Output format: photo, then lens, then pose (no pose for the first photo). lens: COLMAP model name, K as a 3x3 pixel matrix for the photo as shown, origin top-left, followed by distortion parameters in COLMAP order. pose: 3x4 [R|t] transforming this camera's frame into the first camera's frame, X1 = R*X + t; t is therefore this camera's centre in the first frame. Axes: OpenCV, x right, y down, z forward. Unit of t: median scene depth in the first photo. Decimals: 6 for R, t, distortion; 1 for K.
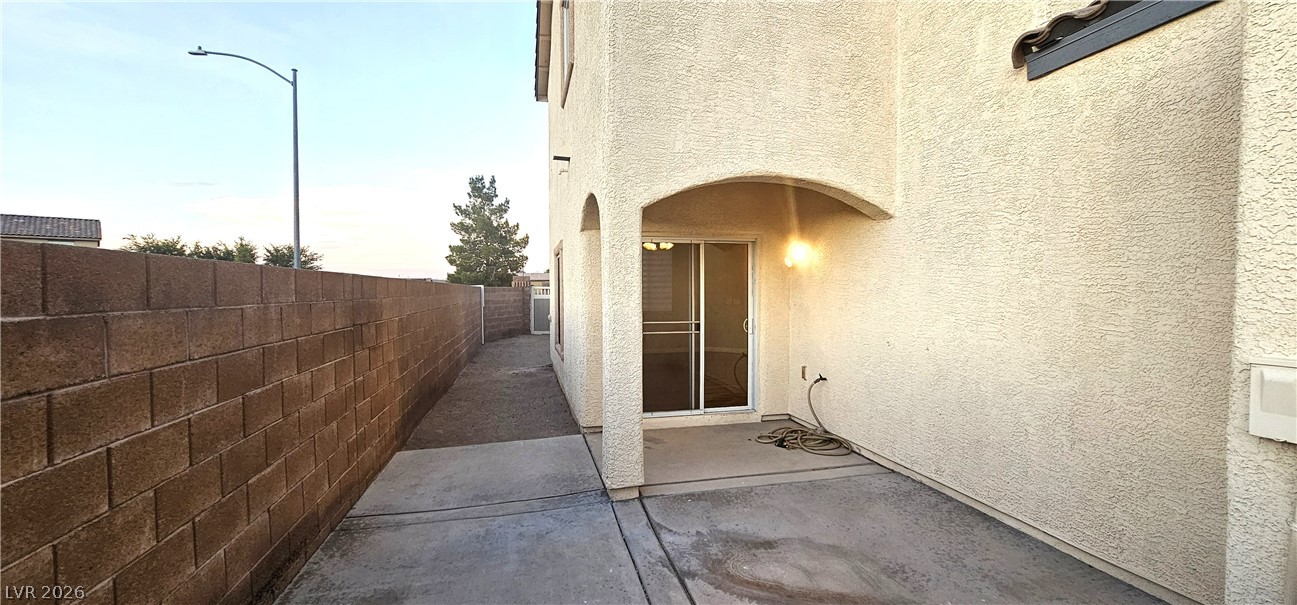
lens RADIAL K [[529.6, 0, 652.6], [0, 529.6, 310.5], [0, 0, 1]] dist [0.000630, 0.000050]
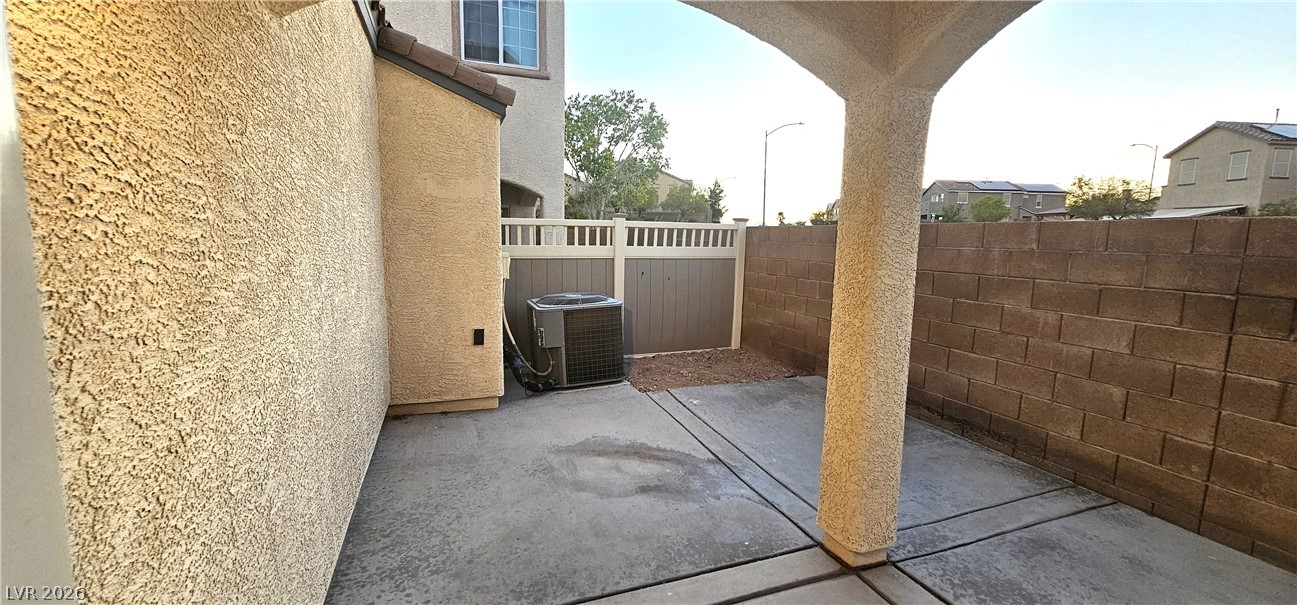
lens RADIAL K [[529.6, 0, 649.5], [0, 529.6, 297.3], [0, 0, 1]] dist [0.000630, 0.000050]
pose [[-0.991688, -0.003978, -0.128603, 0.153024], [-0.023899, 0.987822, 0.153743, -0.030346], [0.126425, 0.155538, -0.979706, 0.865847]]
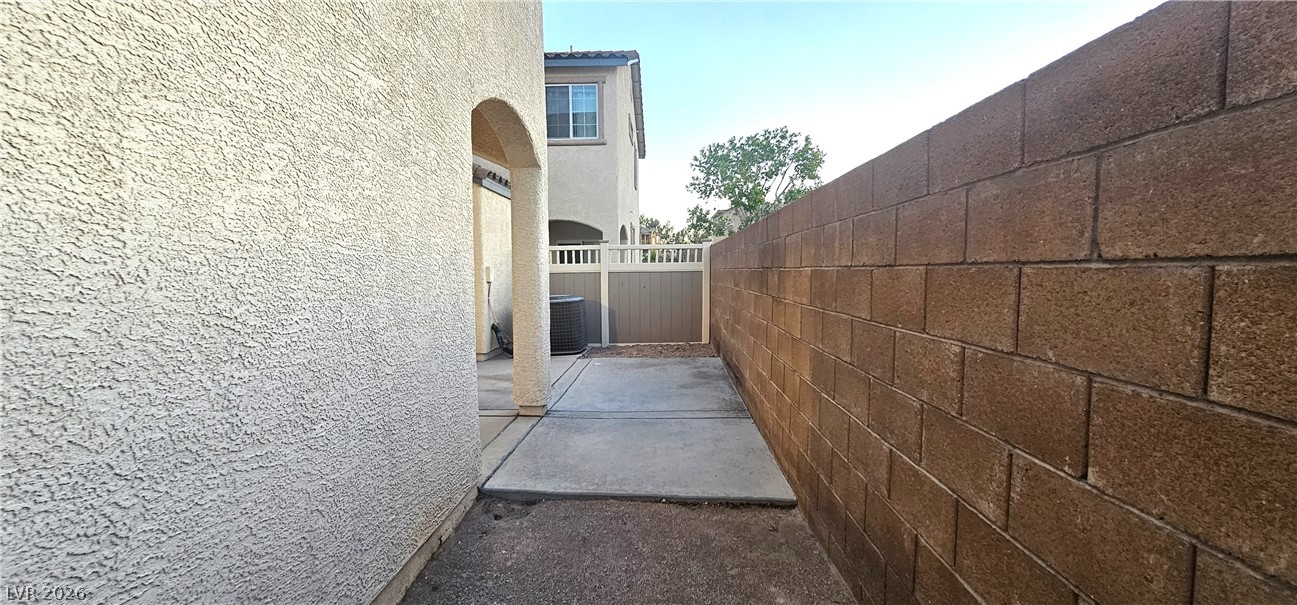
lens RADIAL K [[529.6, 0, 650.4], [0, 529.6, 305.7], [0, 0, 1]] dist [0.000630, 0.000050]
pose [[-0.963252, -0.008671, 0.268459, -0.346301], [0.020206, 0.994307, 0.104617, -0.007259], [-0.267838, 0.106197, -0.957593, 1.141094]]
